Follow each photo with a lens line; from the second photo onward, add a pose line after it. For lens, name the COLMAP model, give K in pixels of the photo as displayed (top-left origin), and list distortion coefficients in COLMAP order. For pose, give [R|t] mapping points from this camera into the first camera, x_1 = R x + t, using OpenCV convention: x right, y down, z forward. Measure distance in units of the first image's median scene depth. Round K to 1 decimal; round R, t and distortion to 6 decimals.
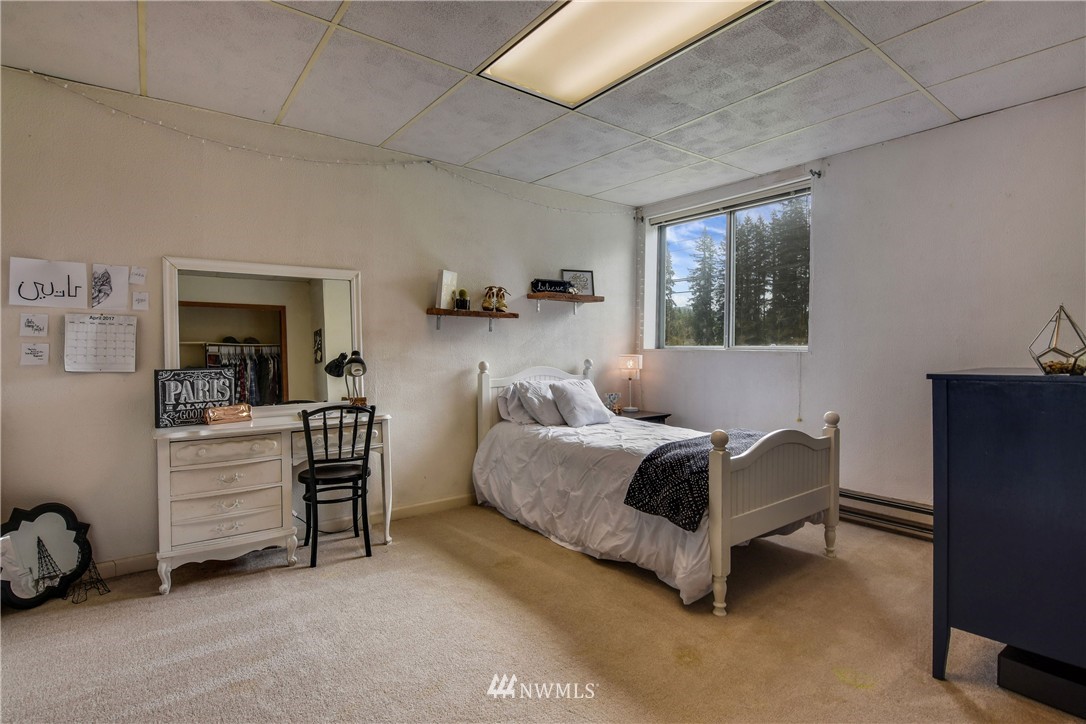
lens RADIAL K [[533.5, 0, 541.6], [0, 533.5, 359.4], [0, 0, 1]] dist [0.011549, -0.000005]
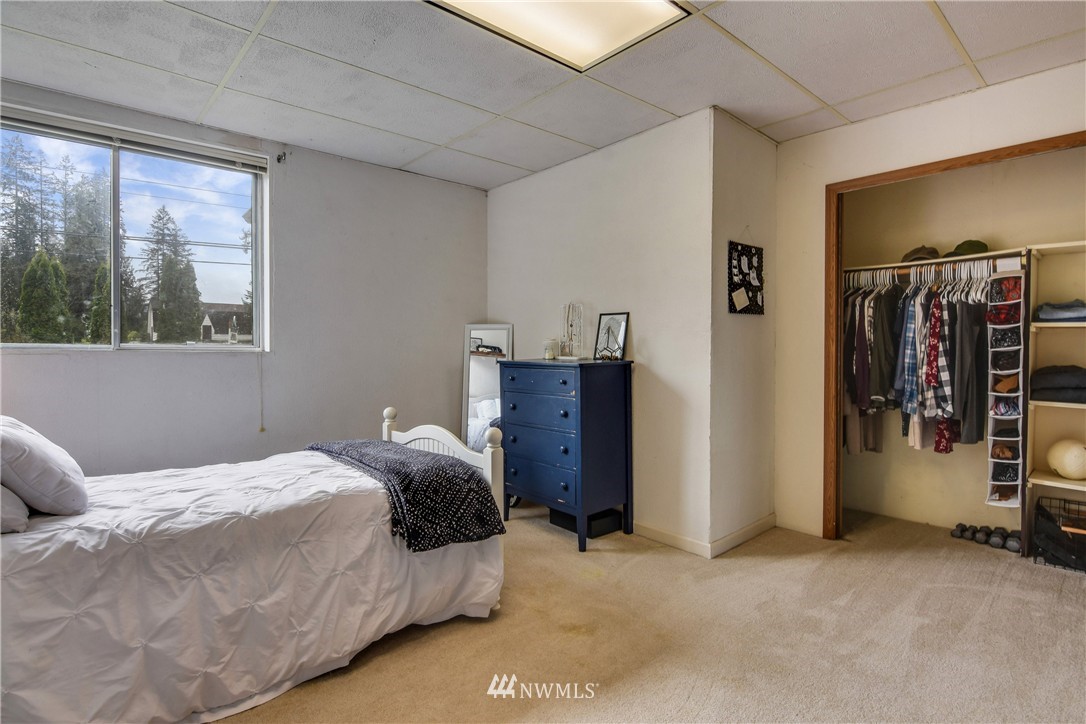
lens RADIAL K [[533.5, 0, 544.7], [0, 533.5, 358.0], [0, 0, 1]] dist [0.011549, -0.000005]
pose [[-0.039806, -0.021795, 0.998970, -0.518120], [0.022260, 0.999495, 0.022693, -0.016863], [-0.998959, 0.023141, -0.039301, 0.711534]]
